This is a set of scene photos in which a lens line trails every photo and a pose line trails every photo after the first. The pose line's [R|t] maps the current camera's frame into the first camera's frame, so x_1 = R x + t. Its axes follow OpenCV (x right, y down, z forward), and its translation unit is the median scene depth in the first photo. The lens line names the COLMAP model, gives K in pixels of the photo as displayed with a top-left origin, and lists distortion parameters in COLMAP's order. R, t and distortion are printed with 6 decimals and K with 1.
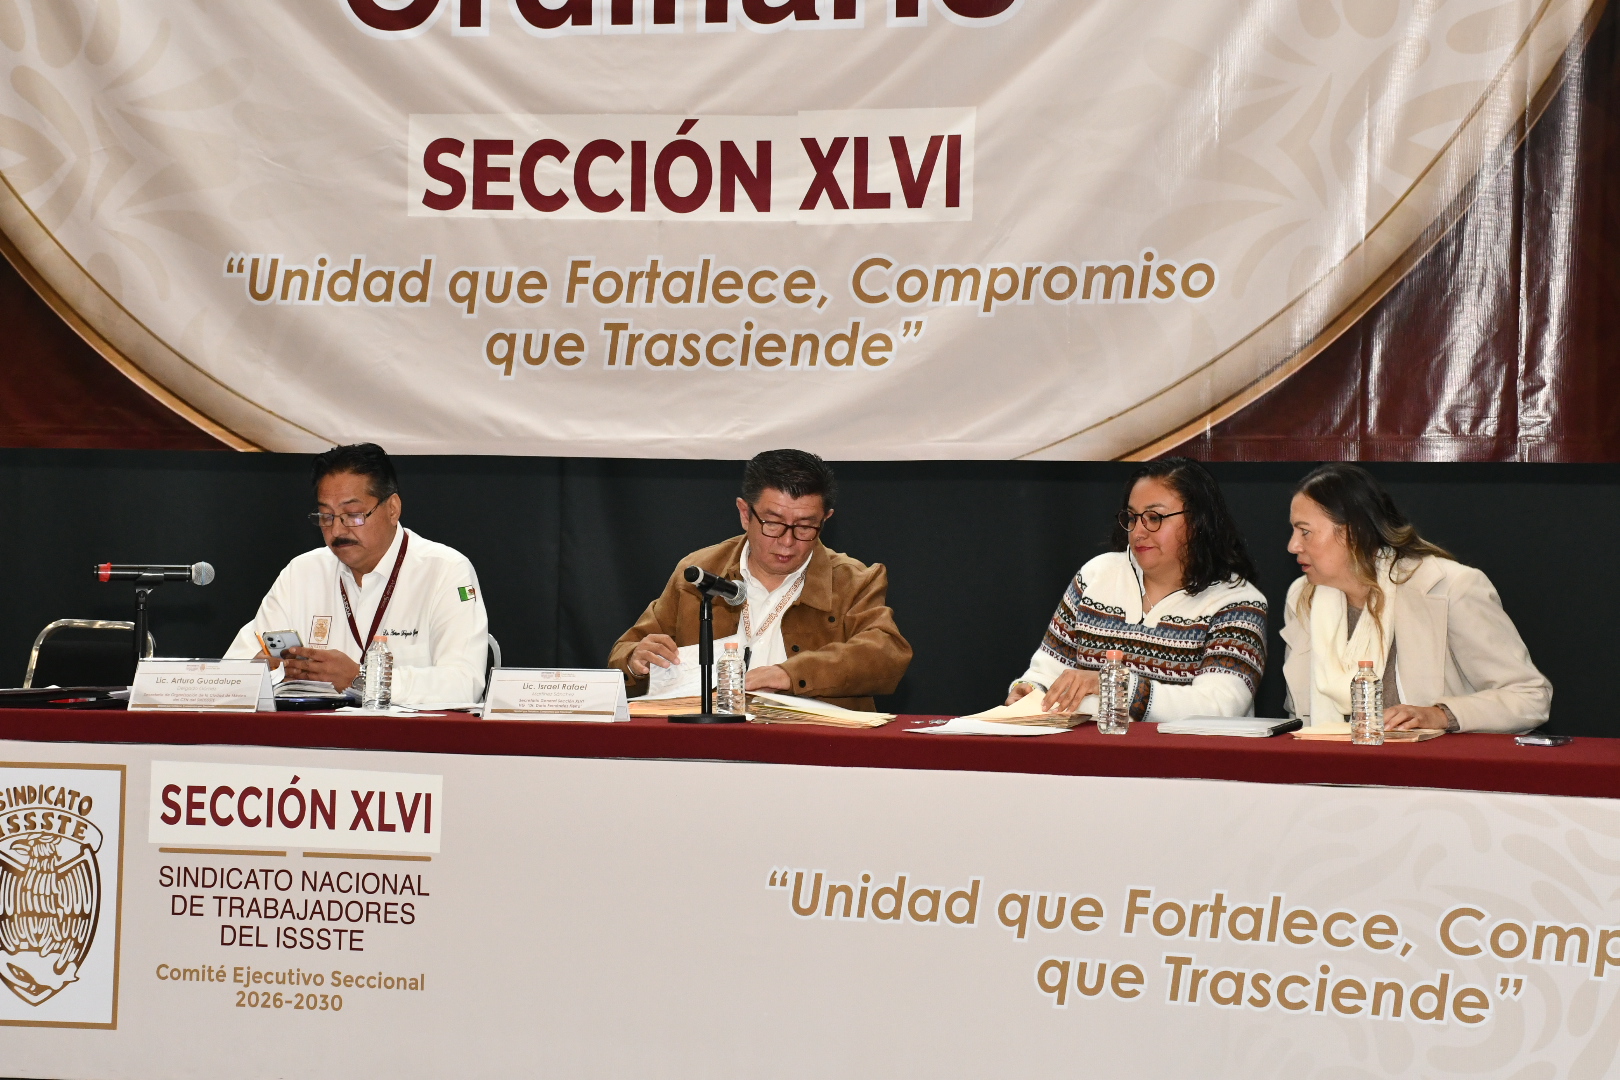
lens RADIAL K [[3610.1, 0, 810.0], [0, 3610.1, 540.0], [0, 0, 1]] dist [0.543707, 0.045570]
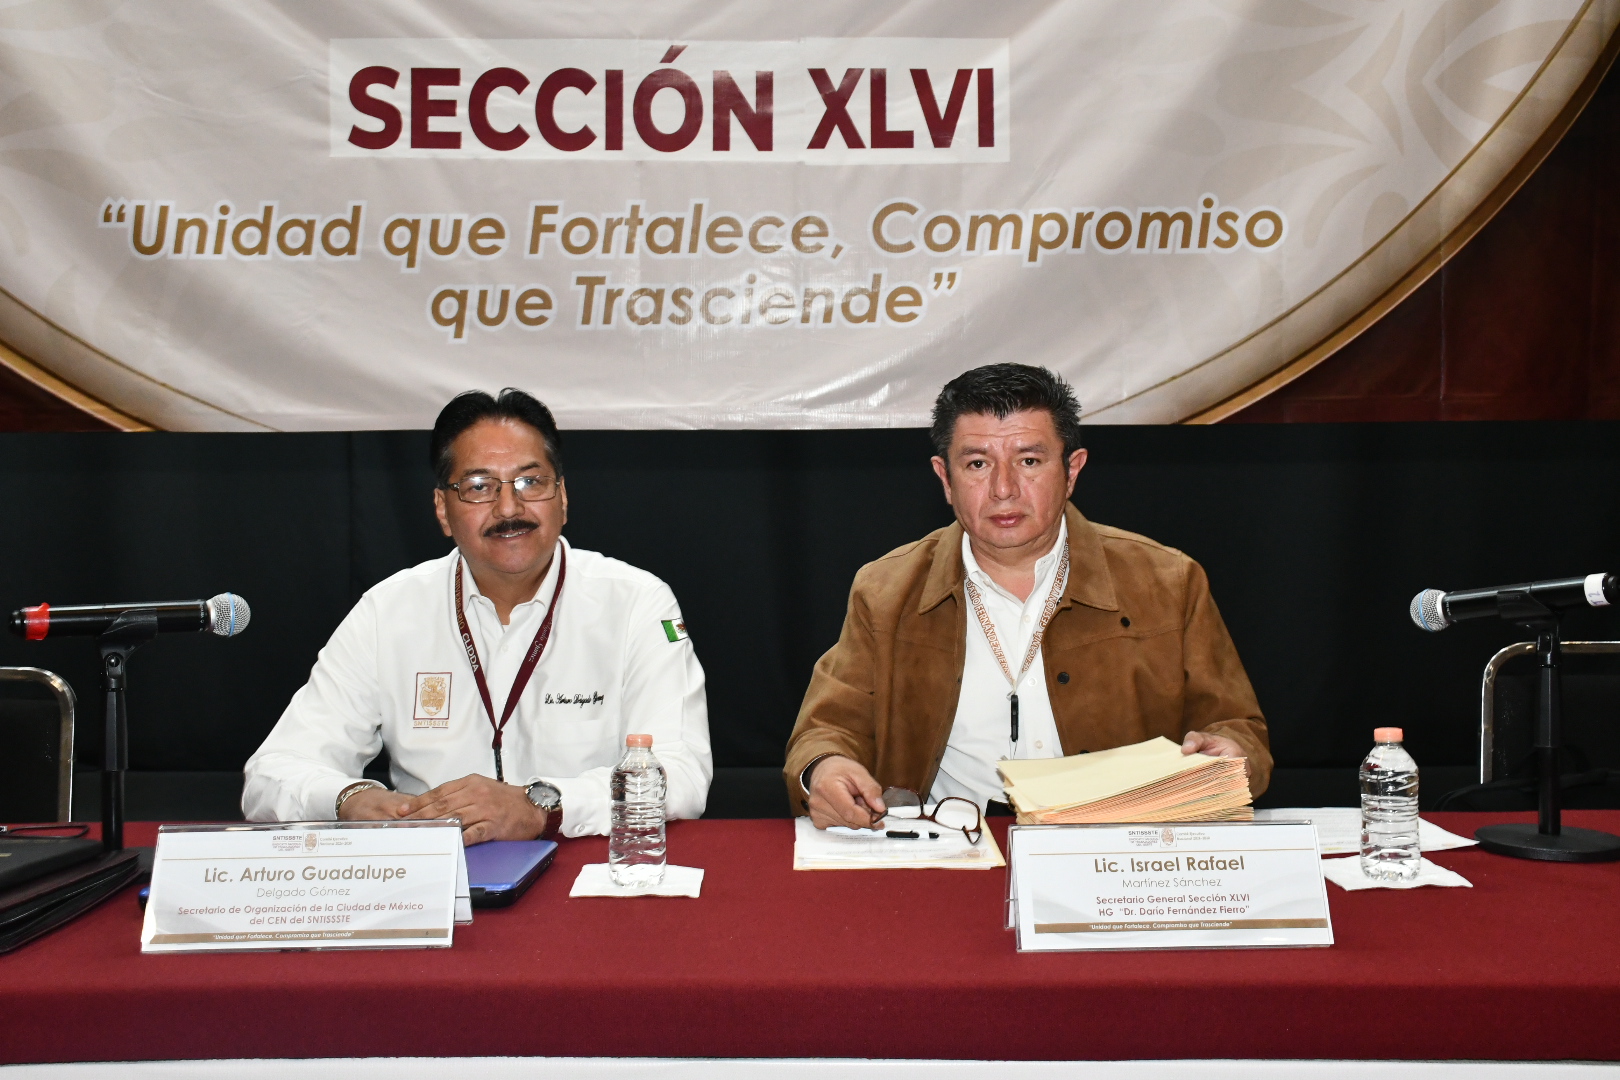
lens RADIAL K [[1639.6, 0, 810.0], [0, 1639.6, 540.0], [0, 0, 1]] dist [-0.043506, 0.184480]
pose [[0.947766, -0.030399, 0.317514, -0.131493], [0.023846, 0.999415, 0.024504, -0.004705], [-0.318074, -0.015652, 0.947937, 0.609431]]
